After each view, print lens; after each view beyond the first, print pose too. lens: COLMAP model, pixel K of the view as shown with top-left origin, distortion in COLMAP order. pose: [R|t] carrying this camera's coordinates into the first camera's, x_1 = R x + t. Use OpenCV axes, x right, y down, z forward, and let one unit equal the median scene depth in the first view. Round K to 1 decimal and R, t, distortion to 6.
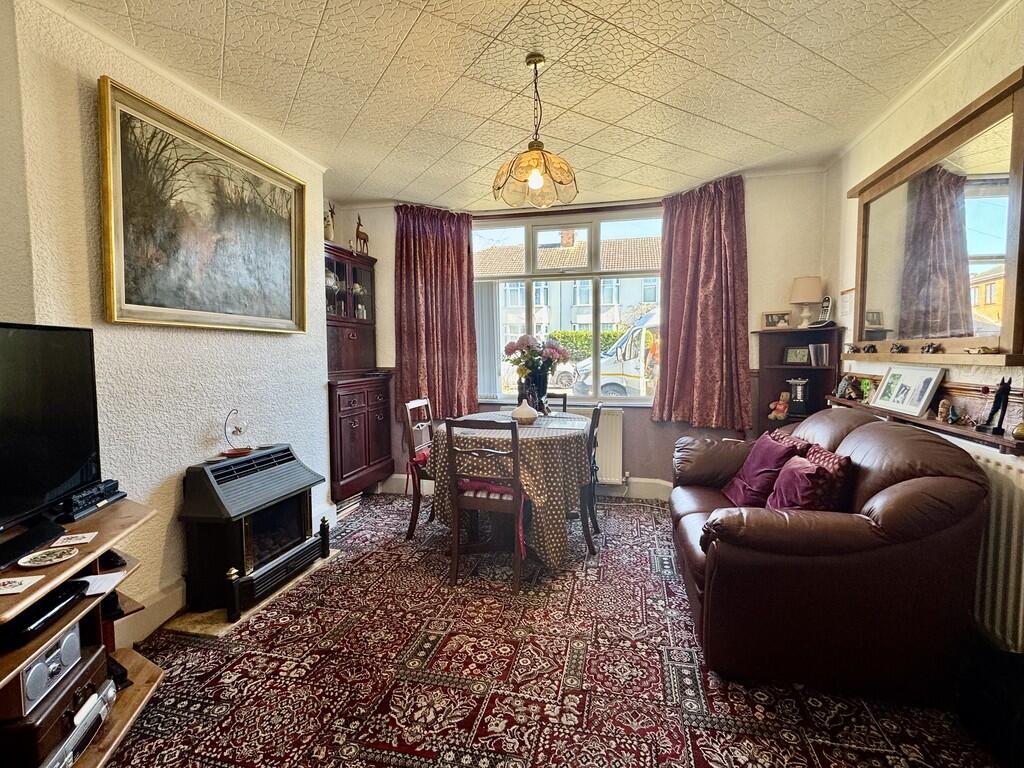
lens RADIAL K [[478.6, 0, 511.8], [0, 478.6, 379.4], [0, 0, 1]] dist [-0.000496, -0.000597]
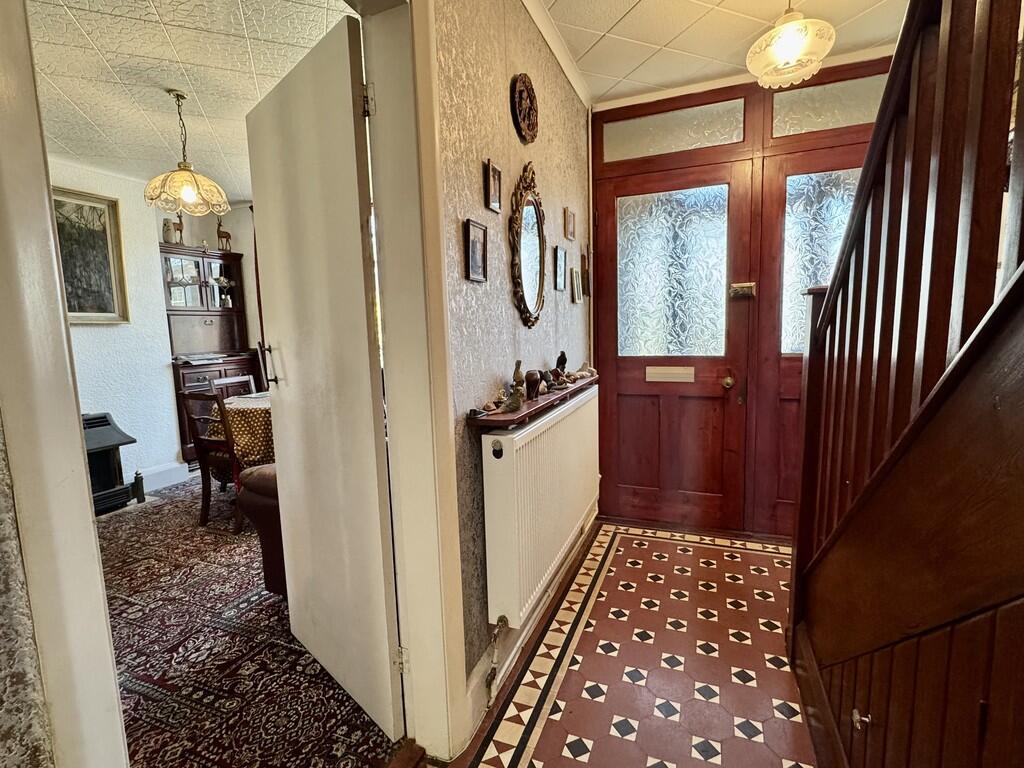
lens RADIAL K [[478.6, 0, 513.3], [0, 478.6, 381.0], [0, 0, 1]] dist [-0.000496, -0.000597]
pose [[0.986944, -0.008748, -0.160829, 1.014600], [0.017911, 0.998292, 0.055610, 0.000419], [0.160068, -0.057765, 0.985414, -0.081806]]
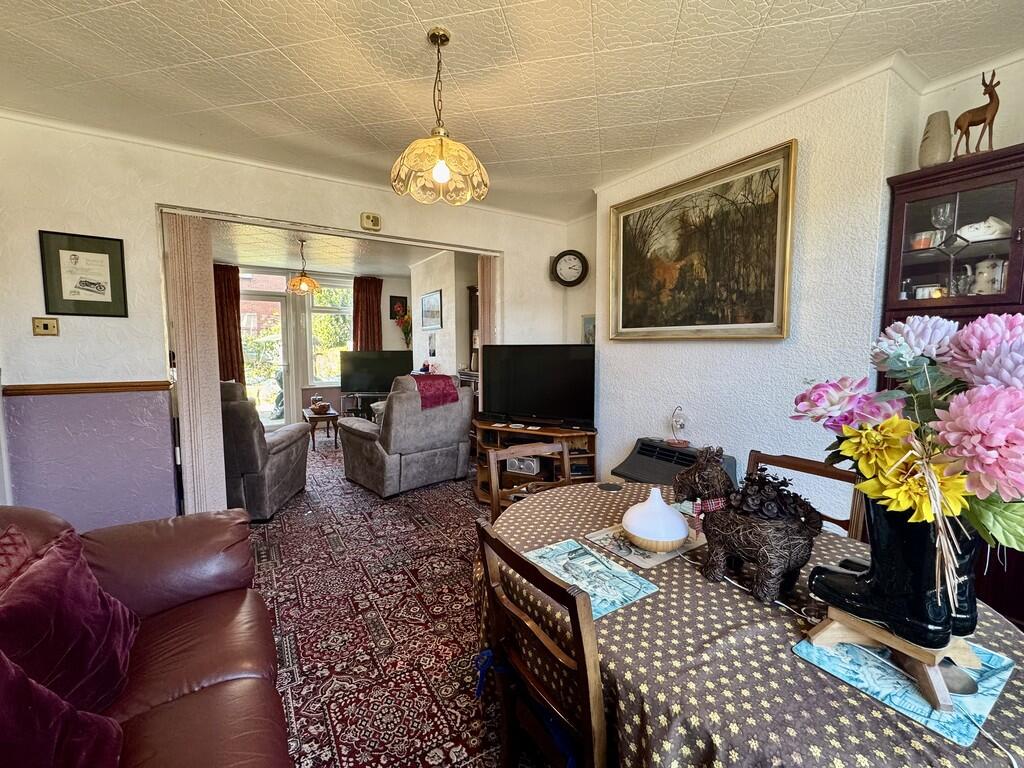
lens RADIAL K [[423.4, 0, 506.2], [0, 423.4, 385.2], [0, 0, 1]] dist [-0.003835, -0.000104]
pose [[-0.702965, 0.059655, -0.708718, 0.525206], [-0.045625, 0.990641, 0.128641, -0.121477], [0.709760, 0.122766, -0.693664, 1.612769]]
